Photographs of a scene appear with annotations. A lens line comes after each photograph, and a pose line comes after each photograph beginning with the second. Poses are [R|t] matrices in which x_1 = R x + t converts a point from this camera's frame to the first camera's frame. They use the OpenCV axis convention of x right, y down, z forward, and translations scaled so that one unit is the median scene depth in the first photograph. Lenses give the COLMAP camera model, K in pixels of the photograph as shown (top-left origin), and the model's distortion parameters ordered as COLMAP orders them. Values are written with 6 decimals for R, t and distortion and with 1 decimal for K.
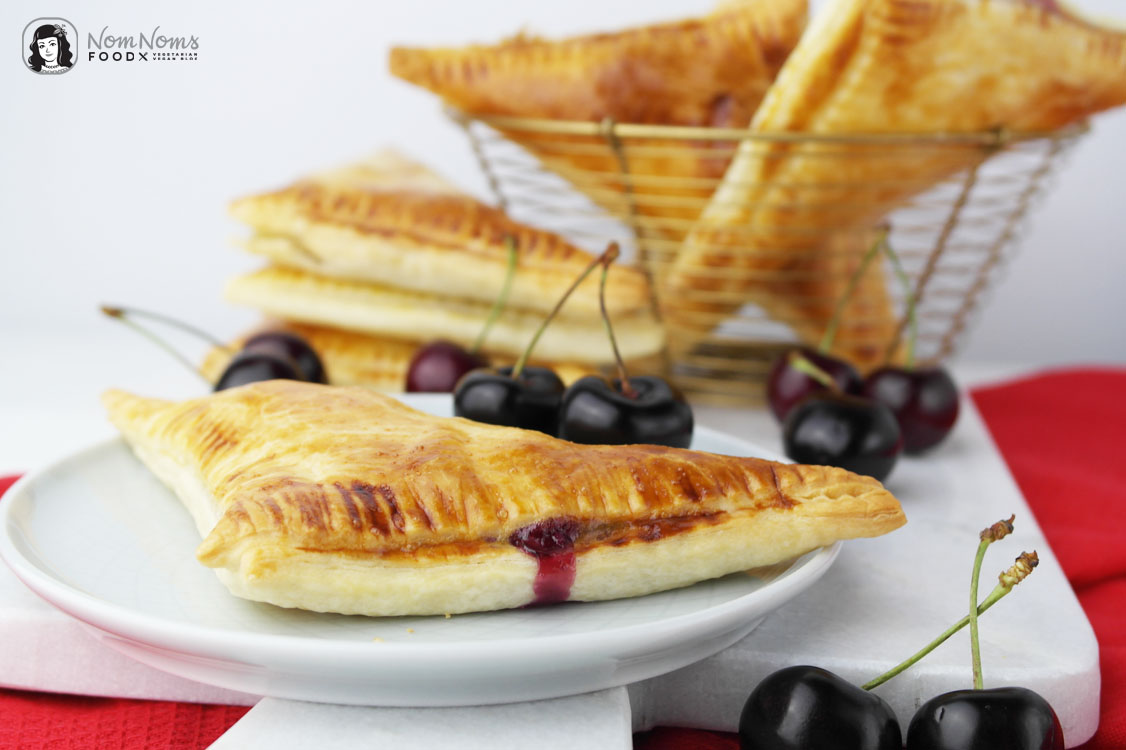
lens RADIAL K [[1695.0, 0, 563.0], [0, 1695.0, 375.0], [0, 0, 1]] dist [0.001317, 0.085187]
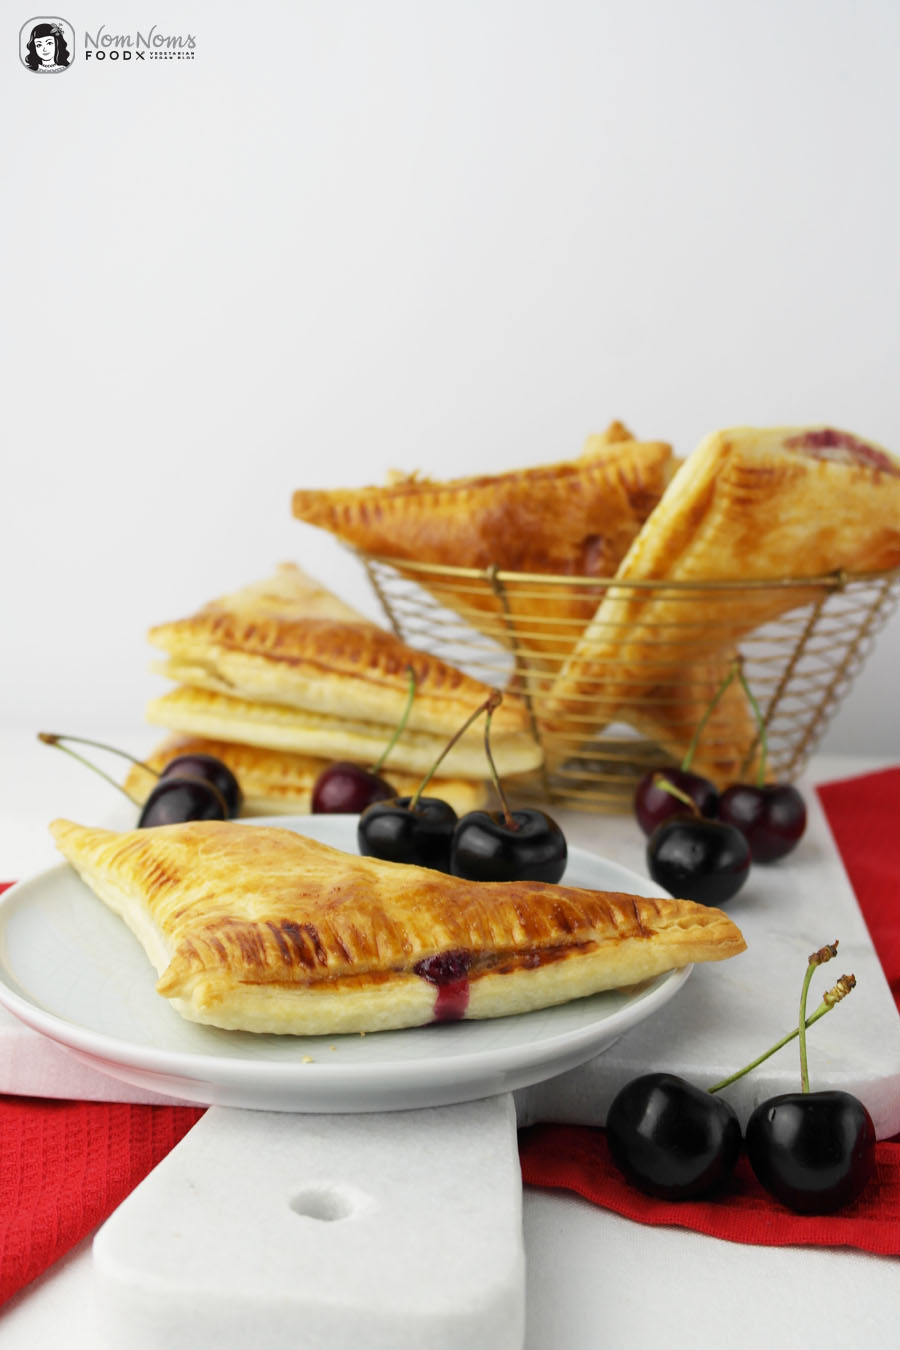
lens RADIAL K [[1782.4, 0, 450.0], [0, 1782.4, 675.0], [0, 0, 1]] dist [0.012211, 0.094140]
pose [[0.999960, -0.005571, 0.007051, -0.013114], [0.005613, 0.999966, -0.005993, -0.099064], [-0.007017, 0.006033, 0.999957, -0.251314]]
